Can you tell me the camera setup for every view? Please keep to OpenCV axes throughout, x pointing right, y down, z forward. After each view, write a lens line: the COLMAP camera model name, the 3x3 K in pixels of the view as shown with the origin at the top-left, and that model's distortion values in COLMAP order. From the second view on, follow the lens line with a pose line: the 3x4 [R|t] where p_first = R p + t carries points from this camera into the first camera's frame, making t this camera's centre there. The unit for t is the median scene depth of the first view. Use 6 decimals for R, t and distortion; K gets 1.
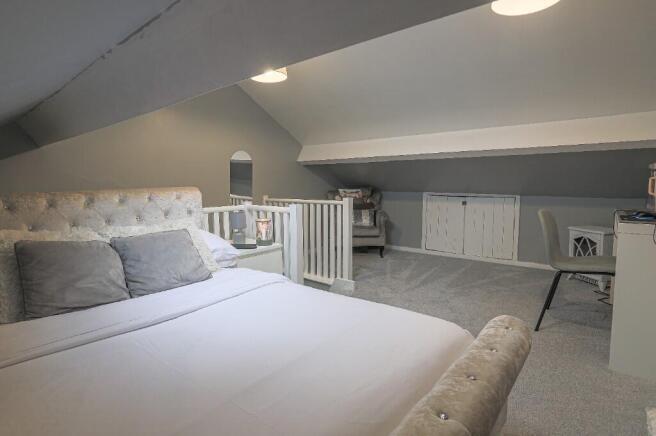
lens RADIAL K [[327.7, 0, 327.8], [0, 327.7, 218.7], [0, 0, 1]] dist [-0.025379, 0.002774]
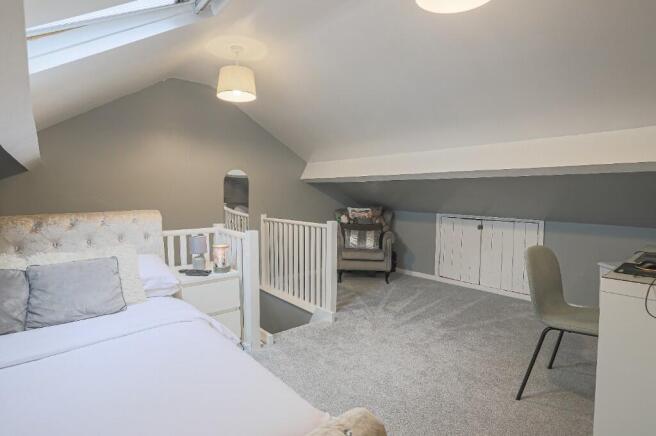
lens RADIAL K [[327.7, 0, 328.0], [0, 327.7, 215.2], [0, 0, 1]] dist [-0.025379, 0.002774]
pose [[0.985733, 0.021131, -0.166986, 0.229649], [-0.028479, 0.998723, -0.041736, -0.045498], [0.165890, 0.045897, 0.985076, 0.088553]]
